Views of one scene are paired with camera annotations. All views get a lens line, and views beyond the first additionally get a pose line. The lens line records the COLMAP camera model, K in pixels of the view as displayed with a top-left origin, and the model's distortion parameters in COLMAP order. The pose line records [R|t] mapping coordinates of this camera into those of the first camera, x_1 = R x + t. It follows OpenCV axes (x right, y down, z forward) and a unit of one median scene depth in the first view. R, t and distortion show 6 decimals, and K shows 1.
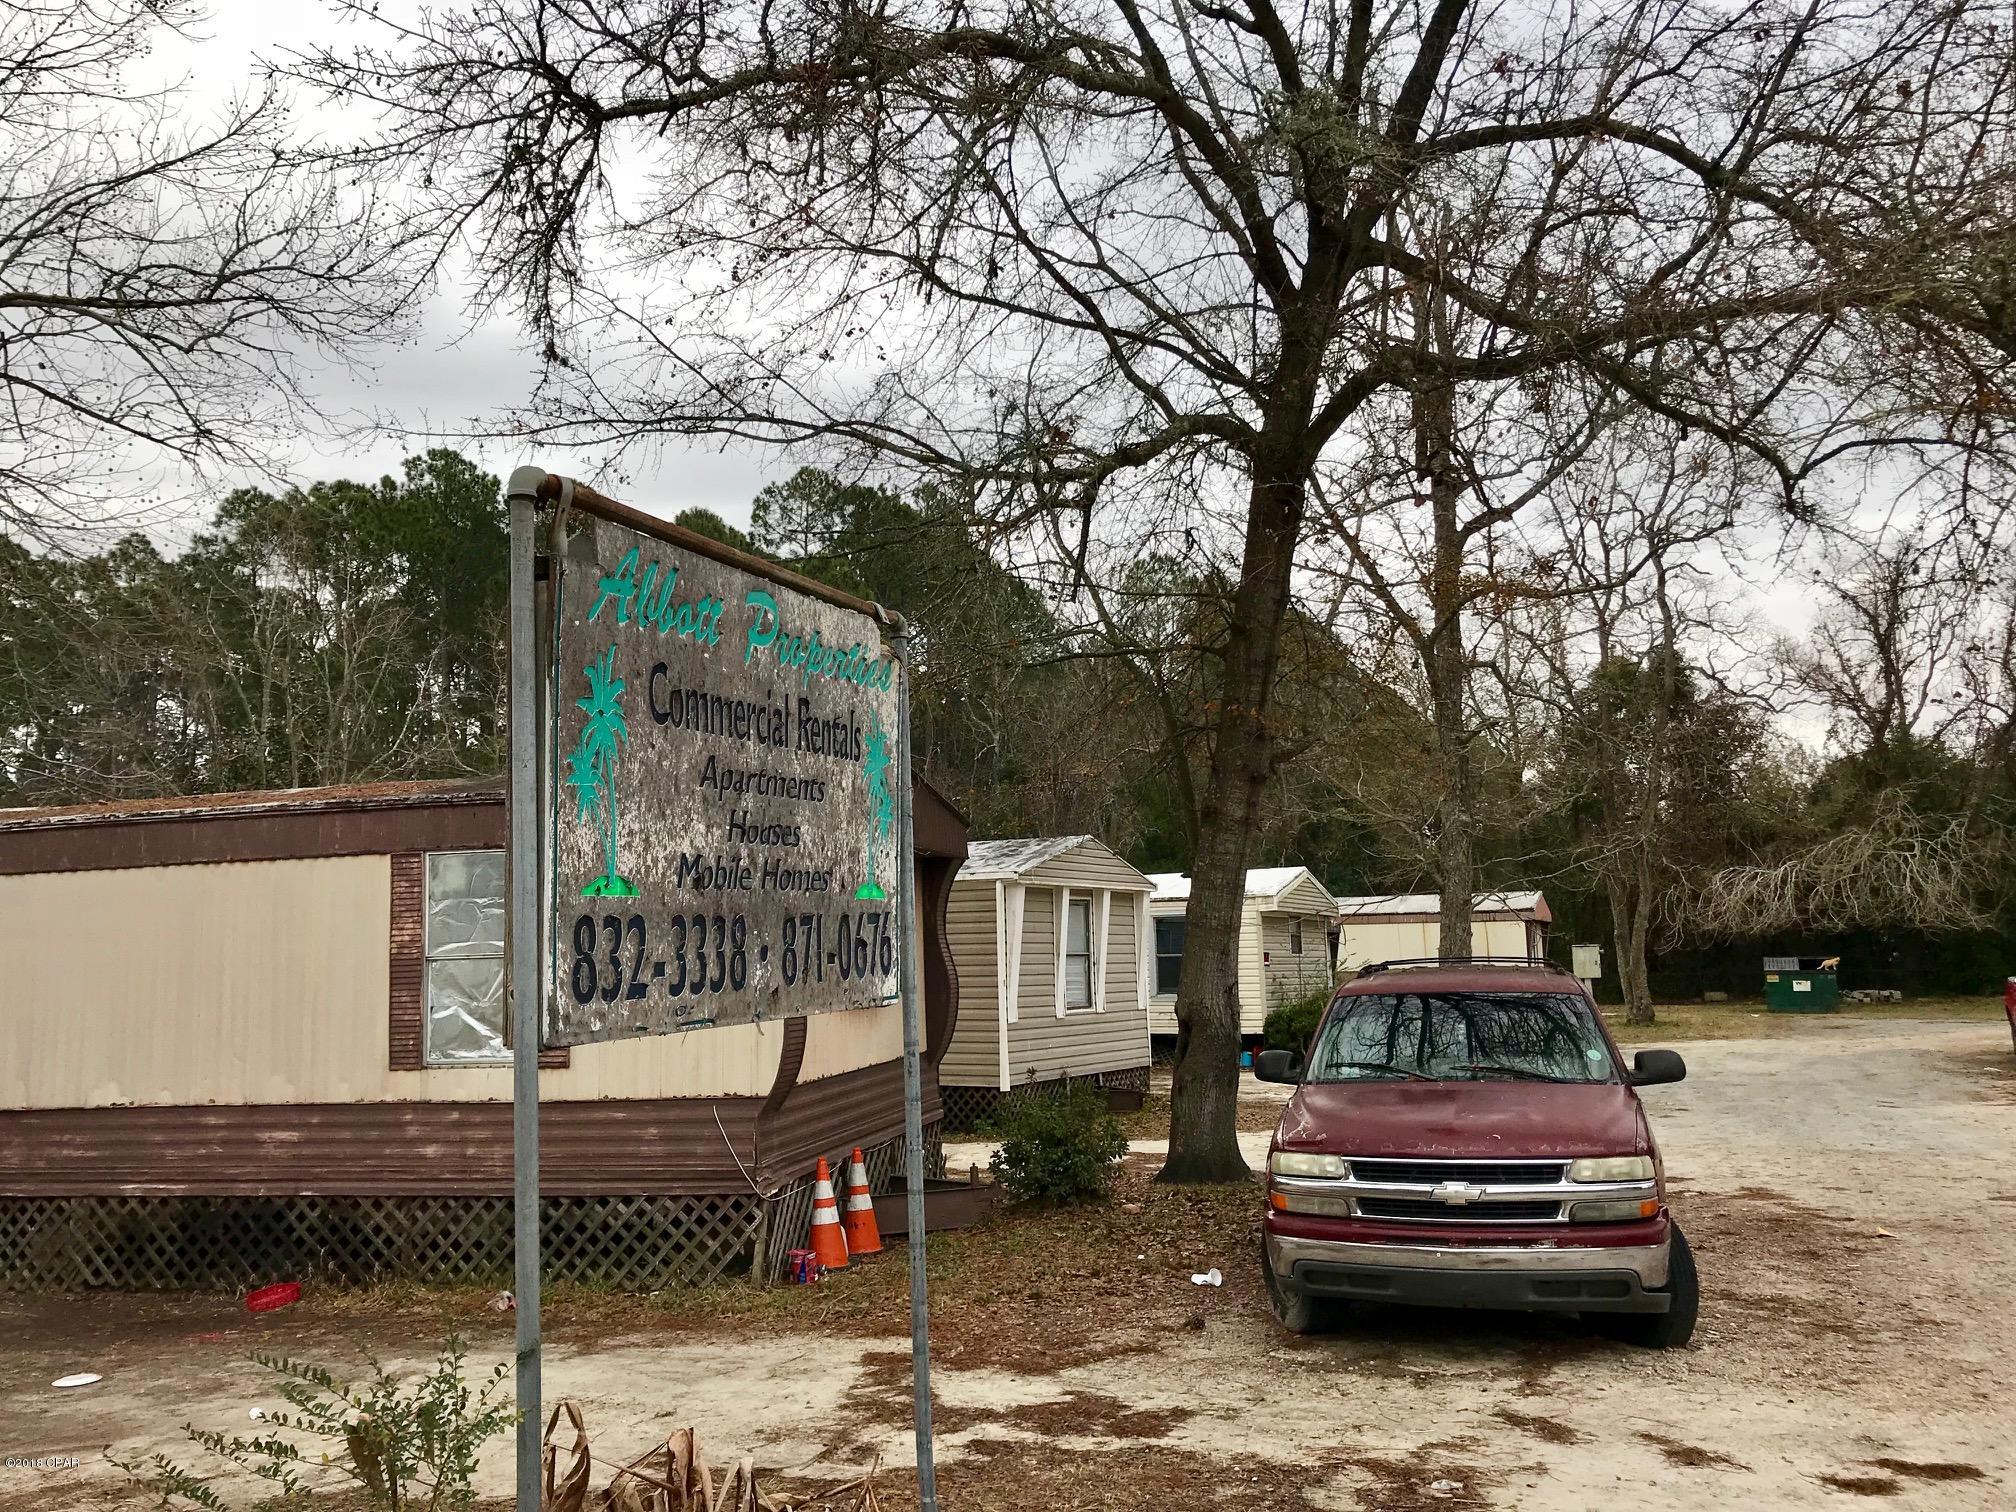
lens RADIAL K [[1650.7, 0, 998.9], [0, 1650.7, 747.7], [0, 0, 1]] dist [0.027348, -0.023785]
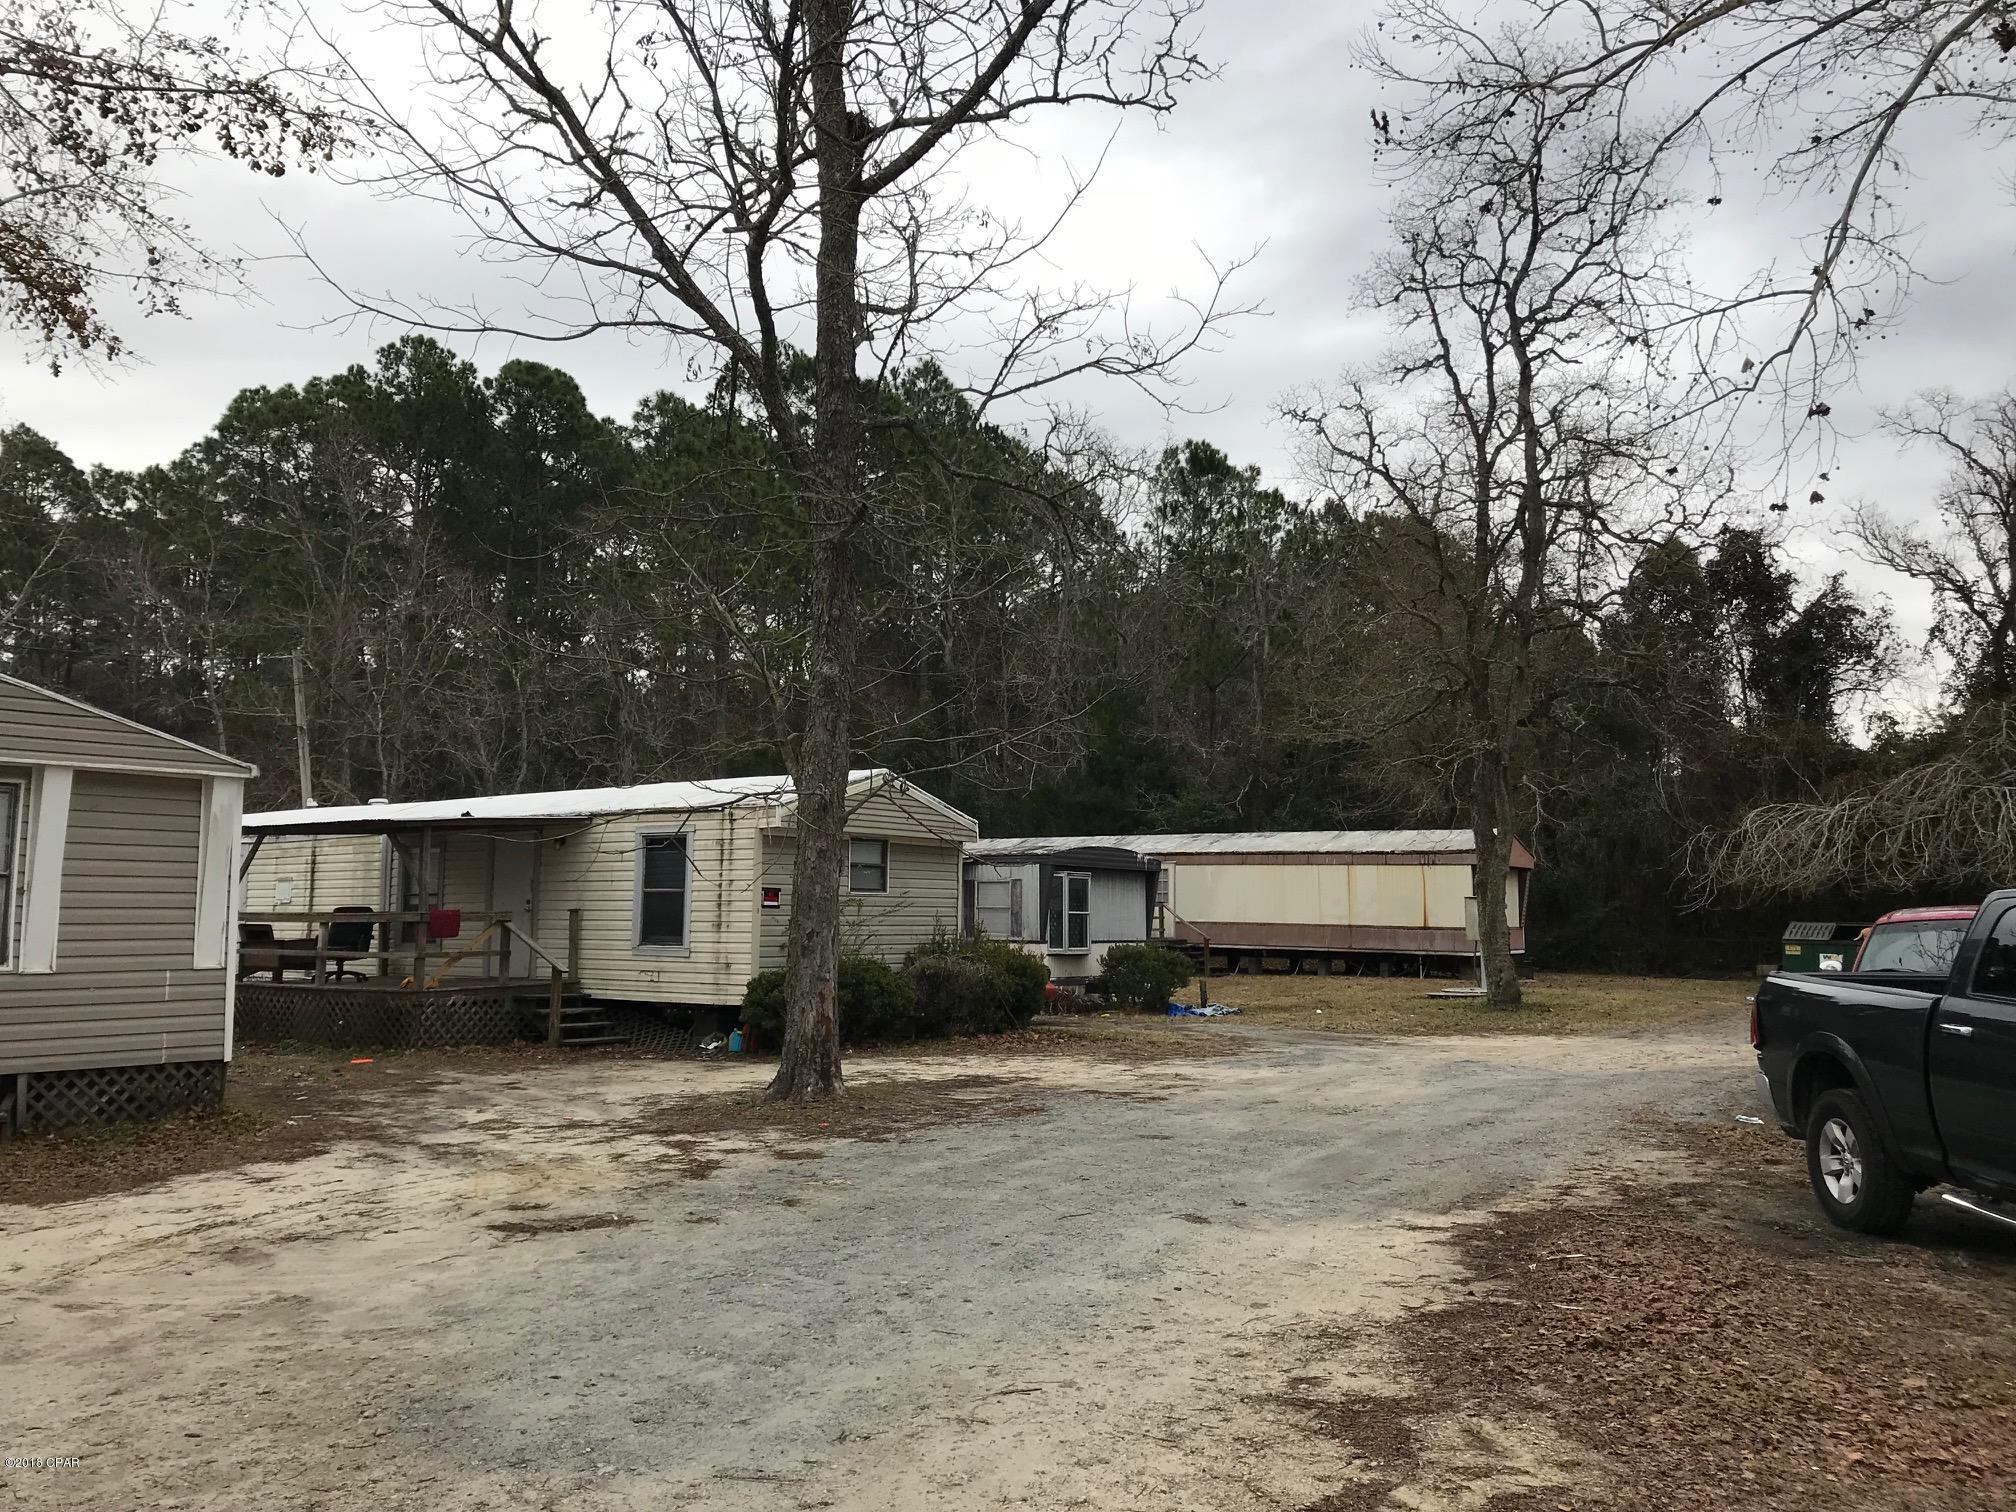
lens RADIAL K [[1650.7, 0, 1002.2], [0, 1650.7, 735.6], [0, 0, 1]] dist [0.027348, -0.023785]
pose [[0.988413, 0.014410, -0.151105, 0.196529], [-0.010227, 0.999544, 0.028427, 0.021369], [0.151446, -0.026553, 0.988109, 0.182082]]
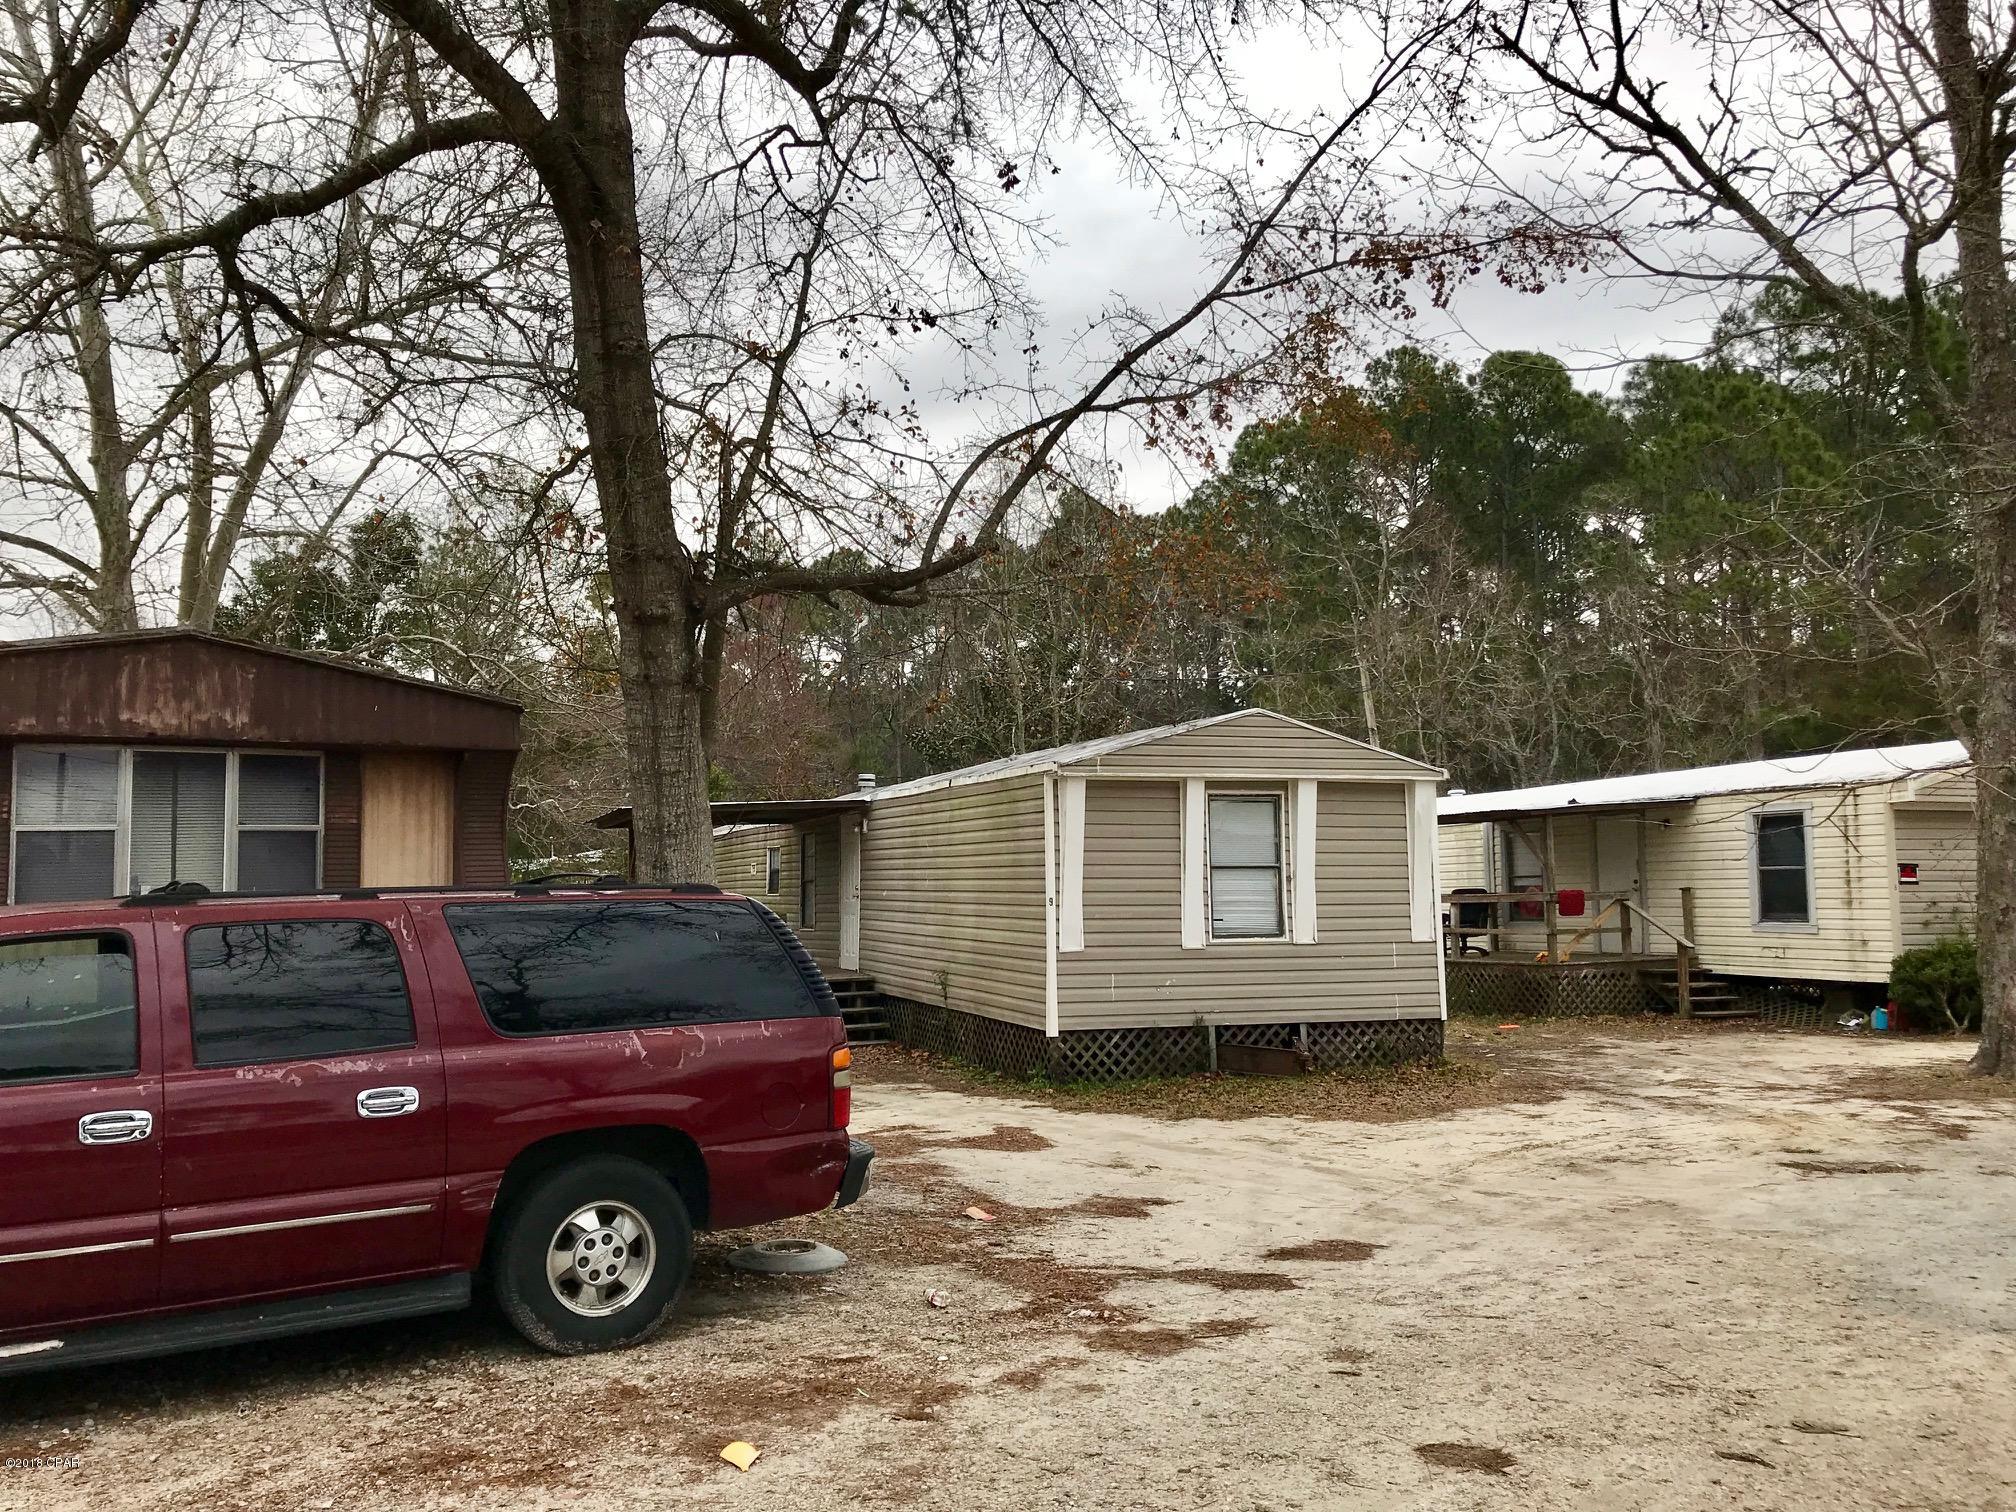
lens RADIAL K [[1650.7, 0, 1005.0], [0, 1650.7, 744.9], [0, 0, 1]] dist [0.027348, -0.023785]
pose [[0.751064, -0.043472, -0.658797, 0.181803], [0.079597, 0.996514, 0.024989, 0.015989], [0.655414, -0.071206, 0.751906, 0.138267]]
